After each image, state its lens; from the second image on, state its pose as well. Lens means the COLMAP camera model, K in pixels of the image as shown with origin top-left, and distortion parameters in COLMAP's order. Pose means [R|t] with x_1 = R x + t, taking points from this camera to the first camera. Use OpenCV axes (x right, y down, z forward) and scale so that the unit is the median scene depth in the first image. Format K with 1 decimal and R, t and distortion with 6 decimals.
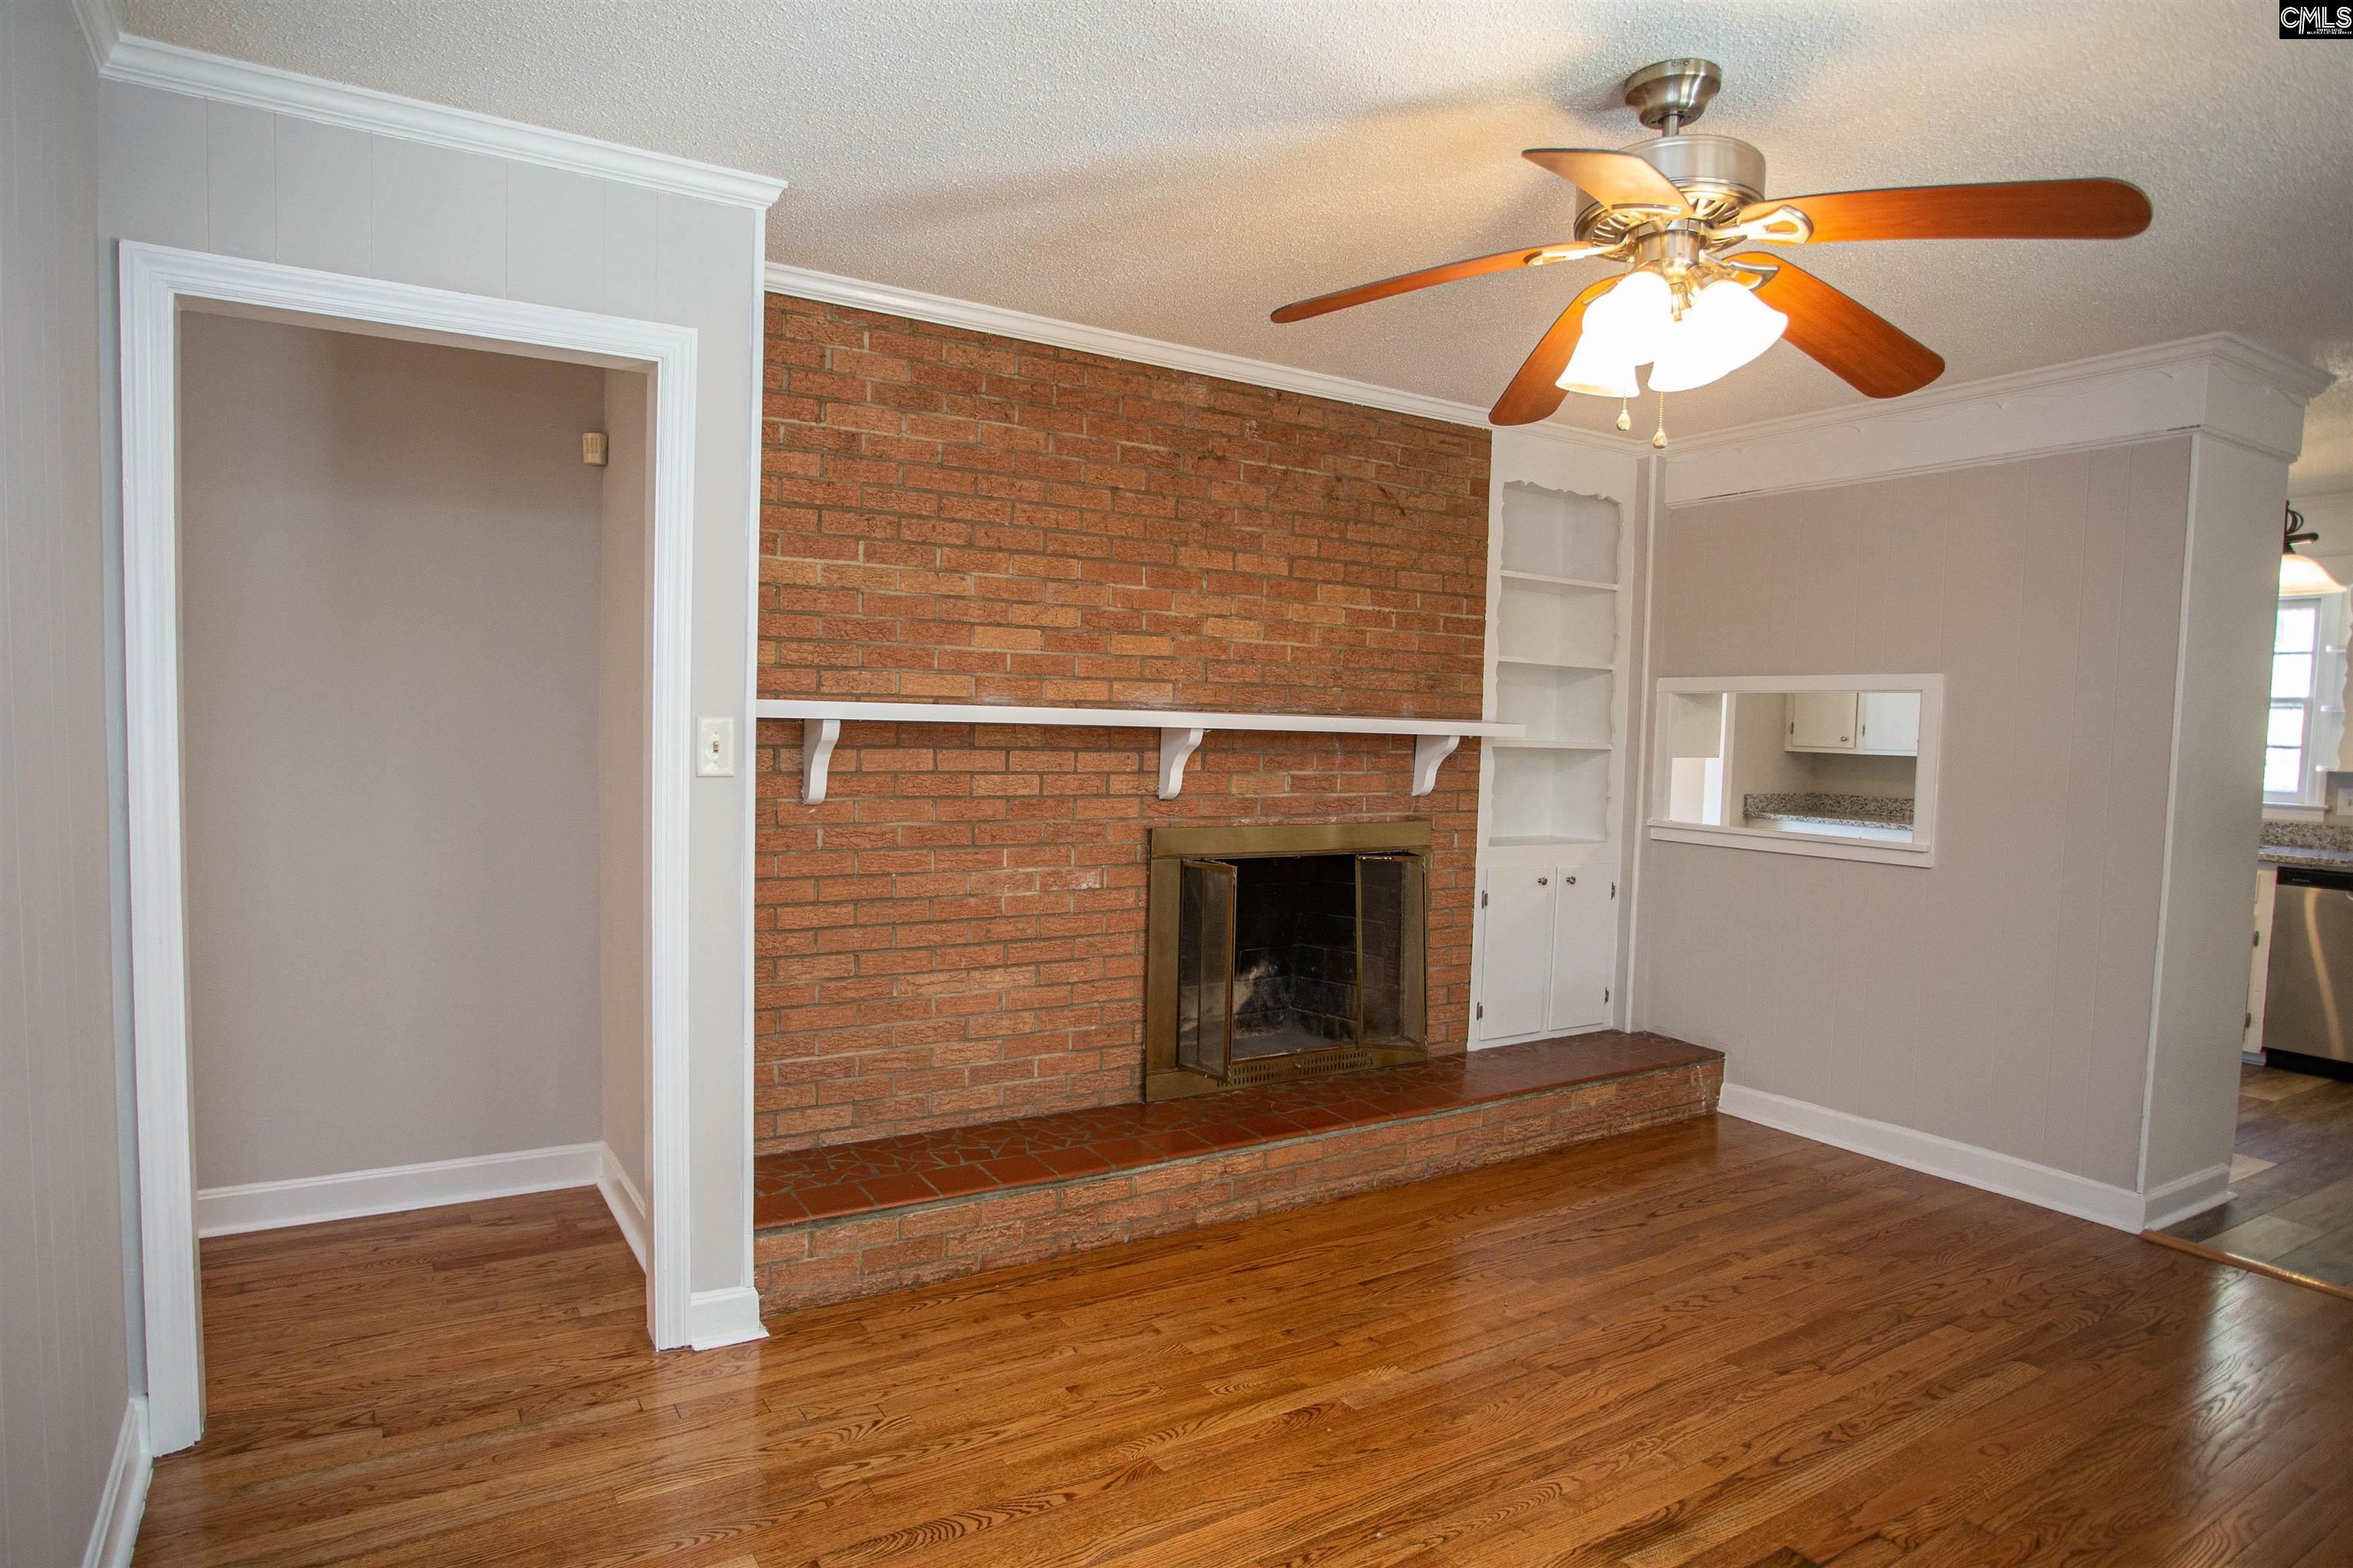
lens RADIAL K [[1213.3, 0, 1147.5], [0, 1213.3, 789.6], [0, 0, 1]] dist [-0.063695, 0.027026]
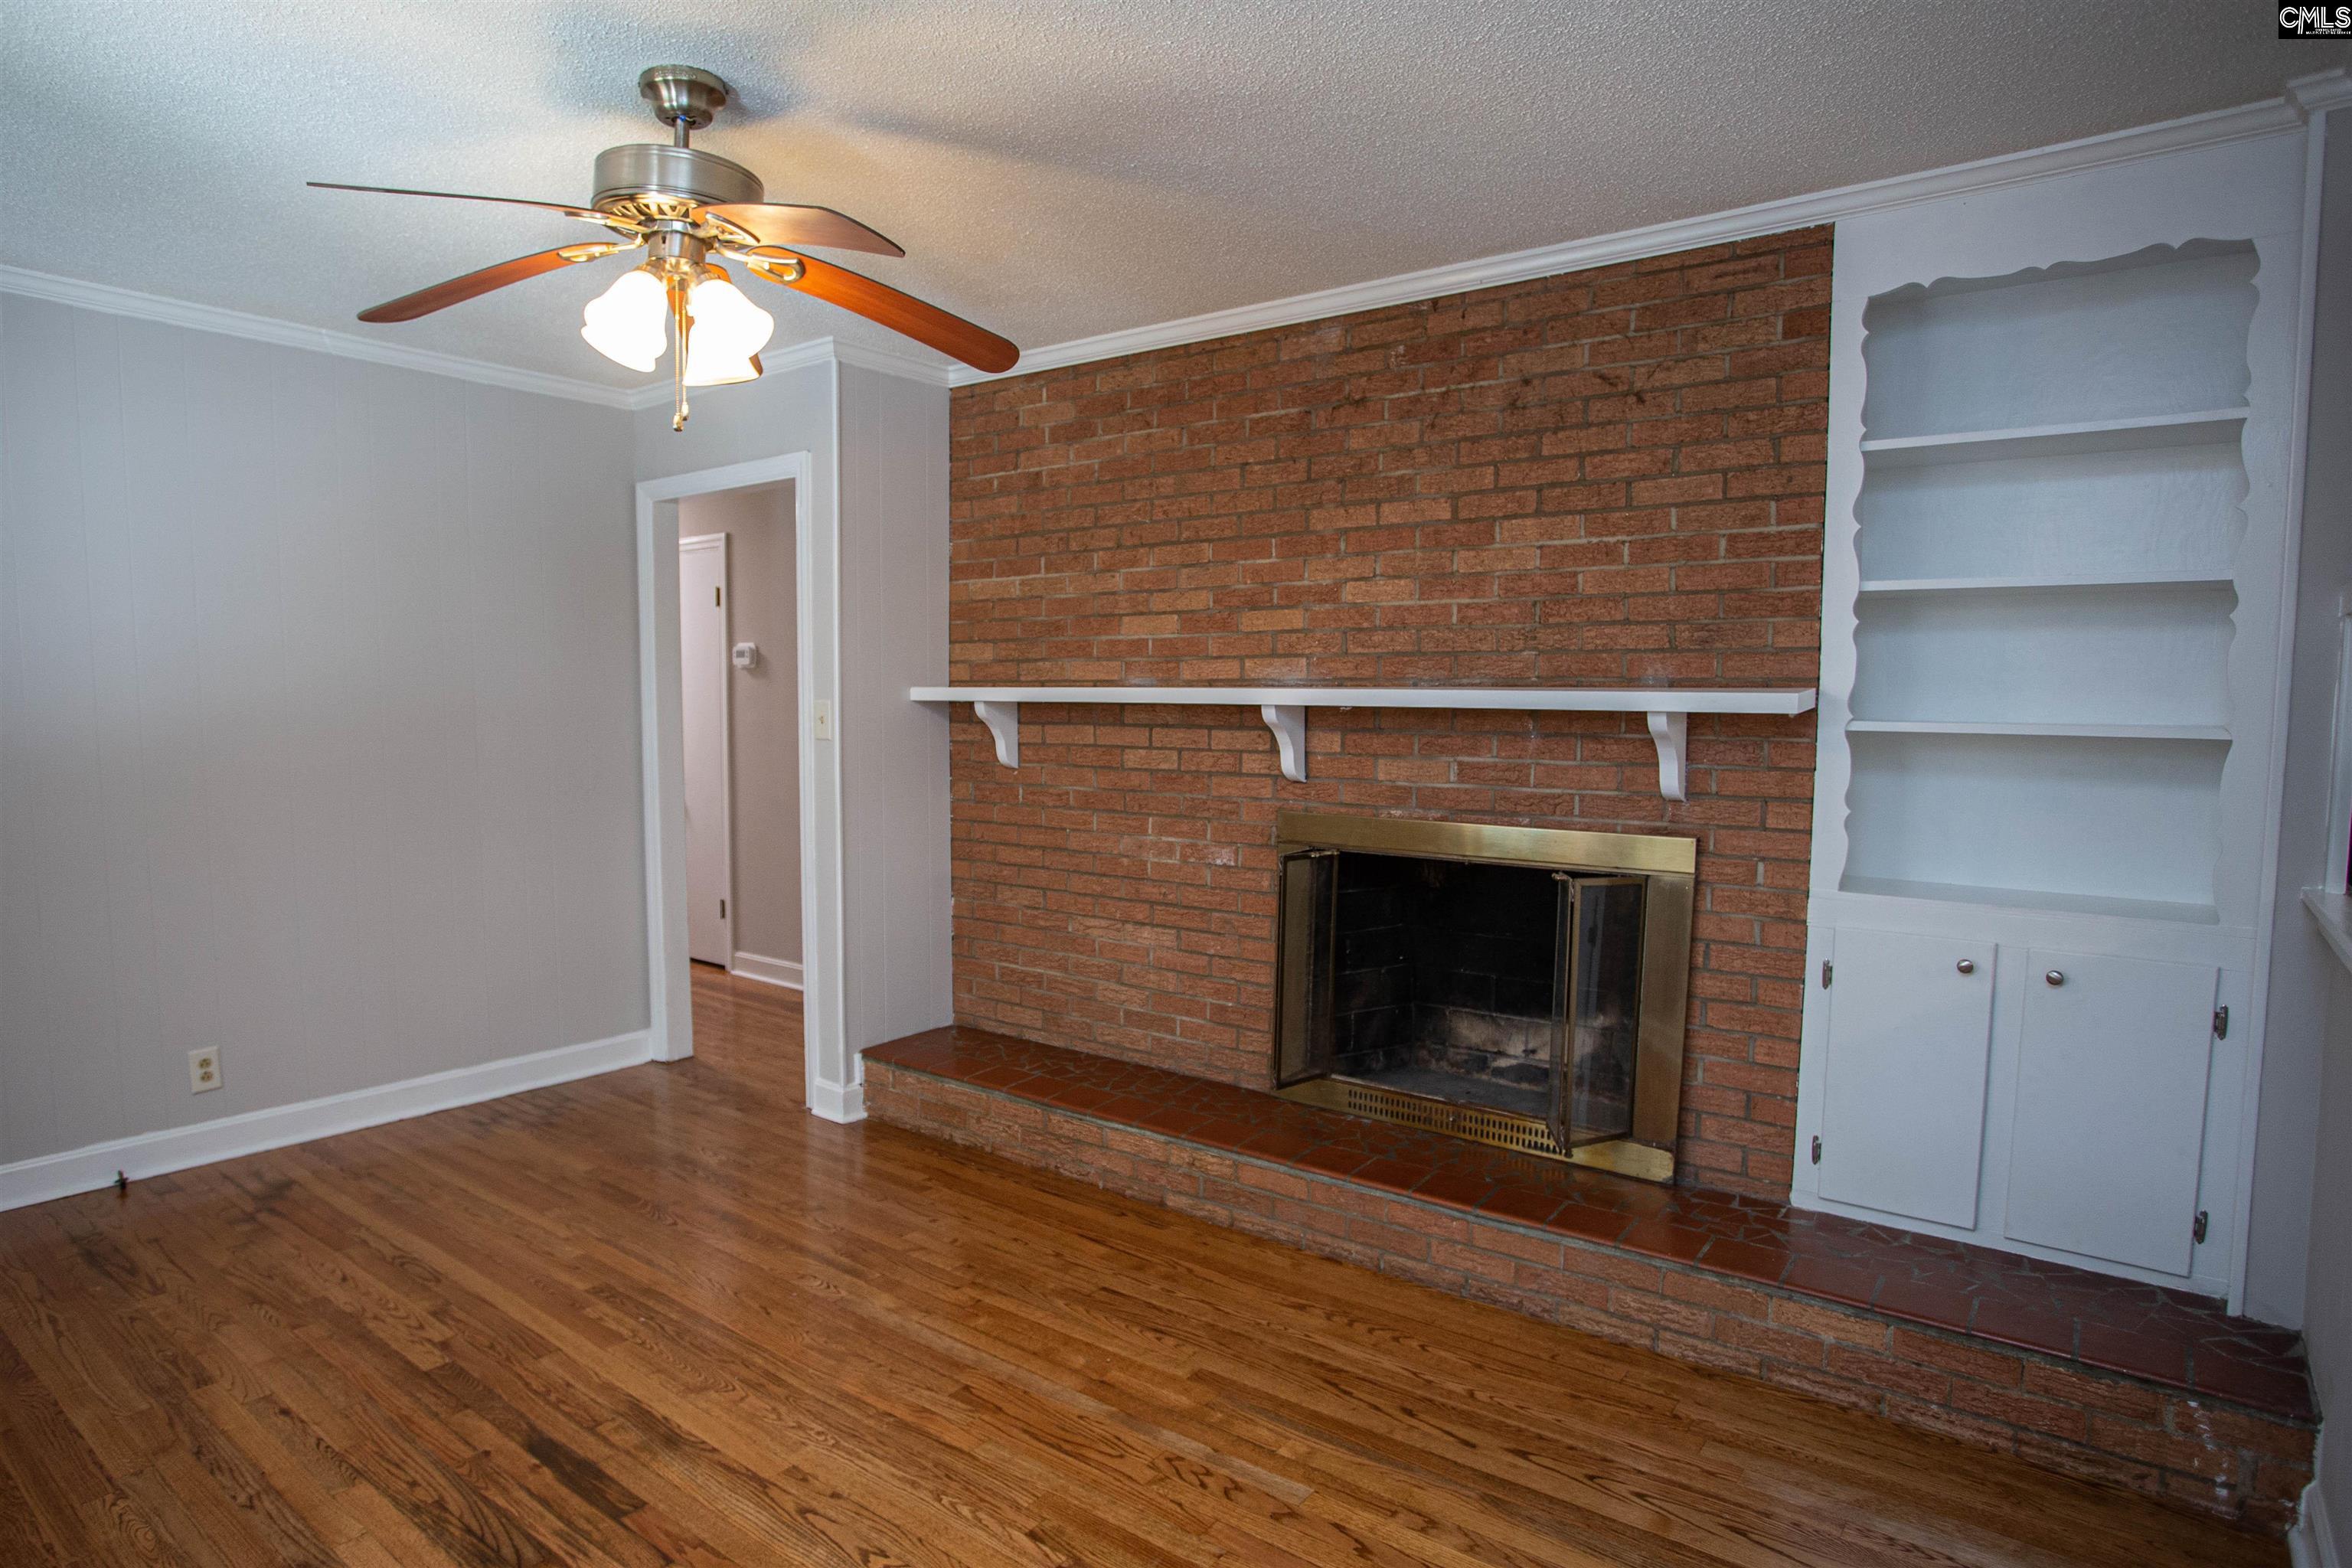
lens RADIAL K [[1275.5, 0, 1176.8], [0, 1275.5, 797.8], [0, 0, 1]] dist [-0.046842, 0.001178]
pose [[0.415262, 0.045799, -0.908548, 0.909231], [-0.051964, 0.998295, 0.026572, -0.000651], [0.908216, 0.036177, 0.416934, 0.522389]]
